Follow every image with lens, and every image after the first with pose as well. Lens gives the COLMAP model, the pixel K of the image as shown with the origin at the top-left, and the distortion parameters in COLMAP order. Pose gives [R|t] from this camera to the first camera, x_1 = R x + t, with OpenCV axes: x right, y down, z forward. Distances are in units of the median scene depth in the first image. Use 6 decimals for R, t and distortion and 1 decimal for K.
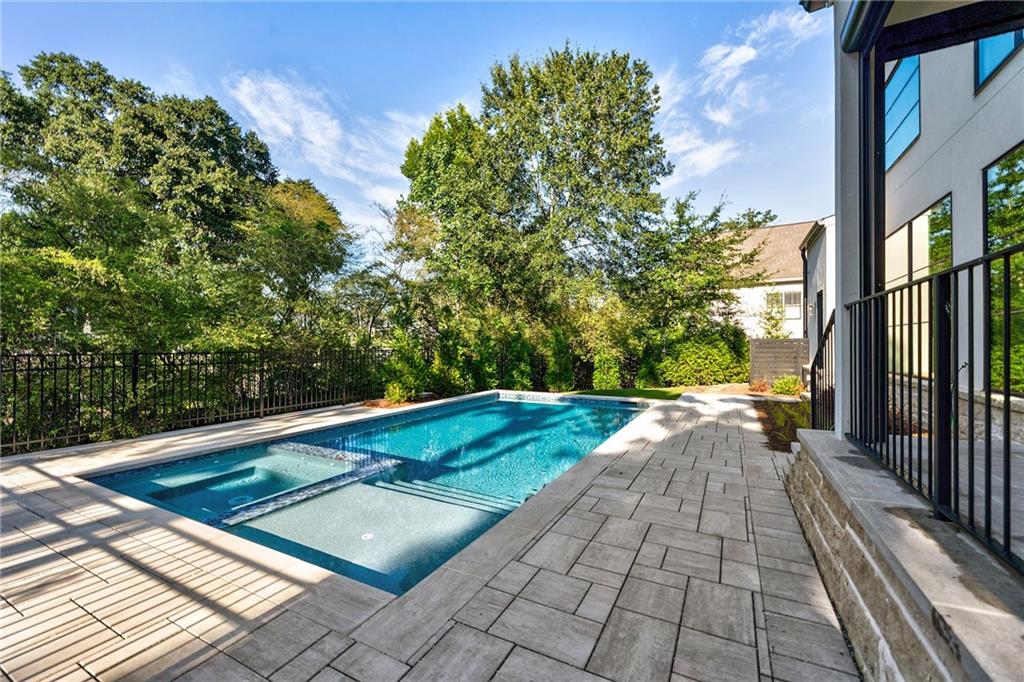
lens RADIAL K [[419.5, 0, 512.0], [0, 419.5, 341.0], [0, 0, 1]] dist [-0.000107, 0.000008]
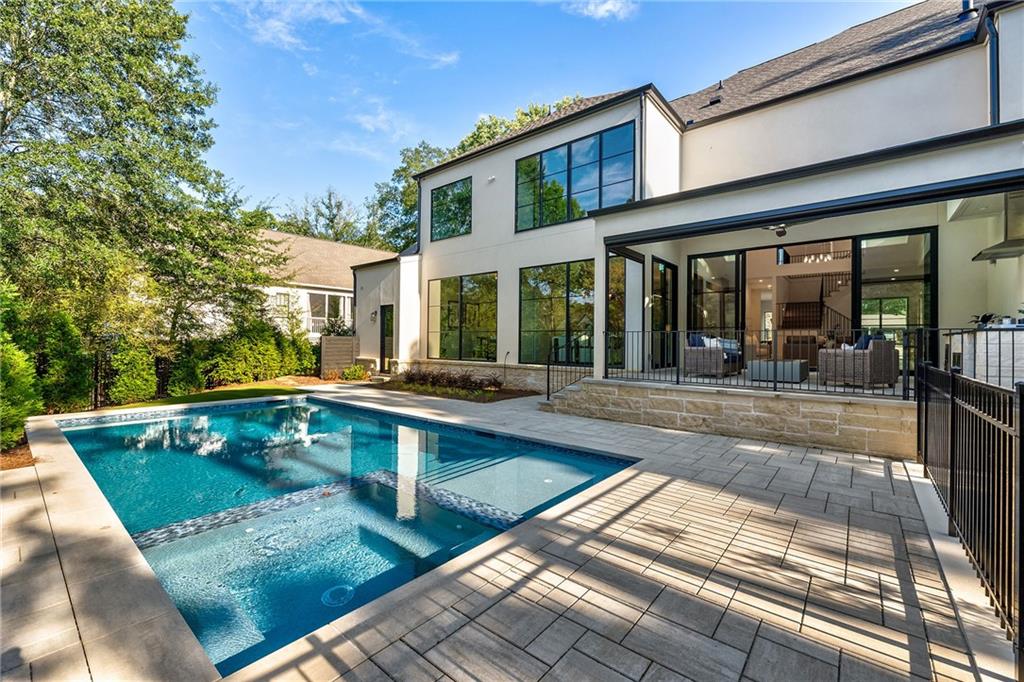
lens RADIAL K [[428.9, 0, 513.8], [0, 428.9, 337.7], [0, 0, 1]] dist [-0.000993, -0.000024]
pose [[0.196148, 0.010361, 0.980520, -0.436910], [-0.018378, 0.999807, -0.006889, -0.002248], [-0.980402, -0.016669, 0.196301, 0.204940]]
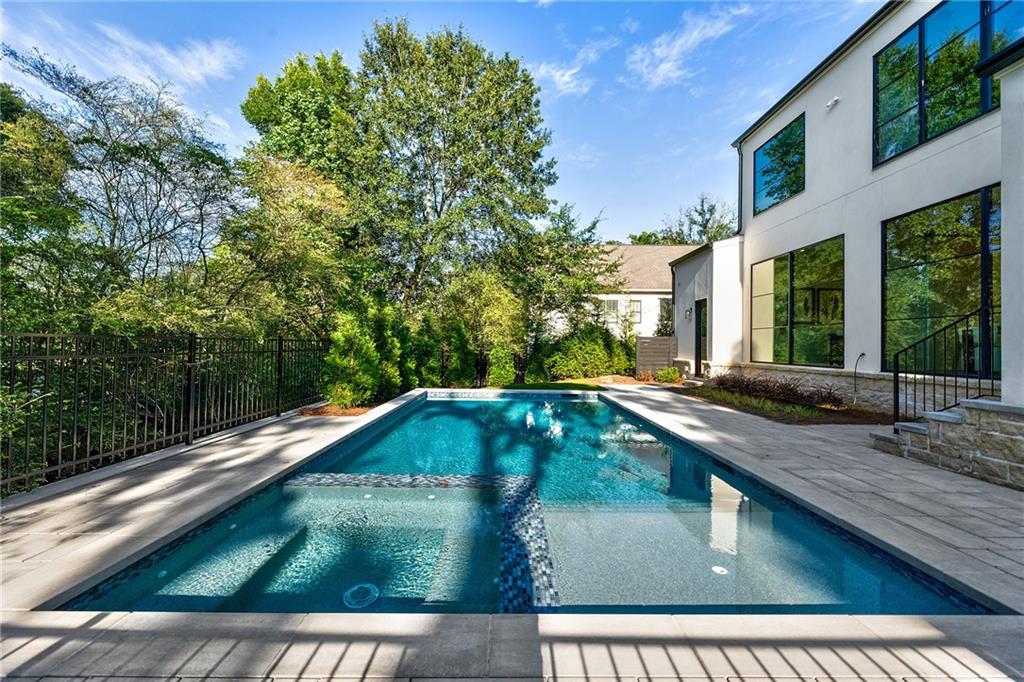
lens RADIAL K [[416.3, 0, 511.2], [0, 416.3, 338.3], [0, 0, 1]] dist [-0.000941, -0.000058]
pose [[0.878166, 0.017860, 0.478022, -0.257809], [-0.016082, 0.999840, -0.007811, 0.012556], [-0.478085, -0.000829, 0.878313, 0.124974]]
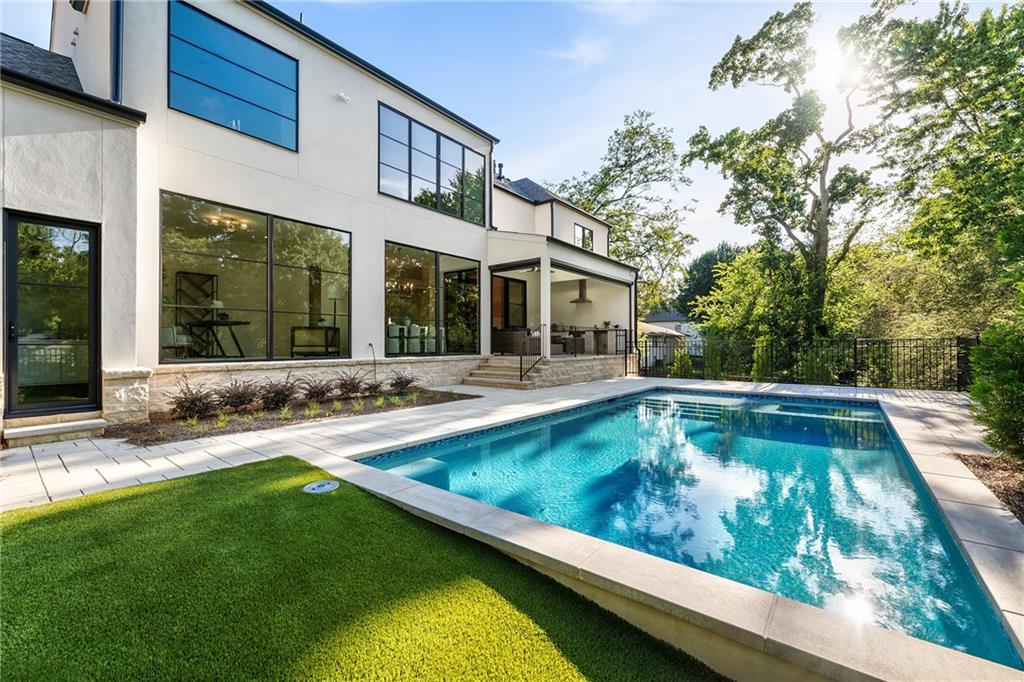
lens RADIAL K [[419.5, 0, 512.0], [0, 419.5, 341.0], [0, 0, 1]] dist [-0.000107, 0.000008]
pose [[-0.984747, 0.003084, 0.173965, 0.087738], [0.000406, 0.999881, -0.015428, 0.027086], [-0.173991, -0.015122, -0.984631, 0.999559]]
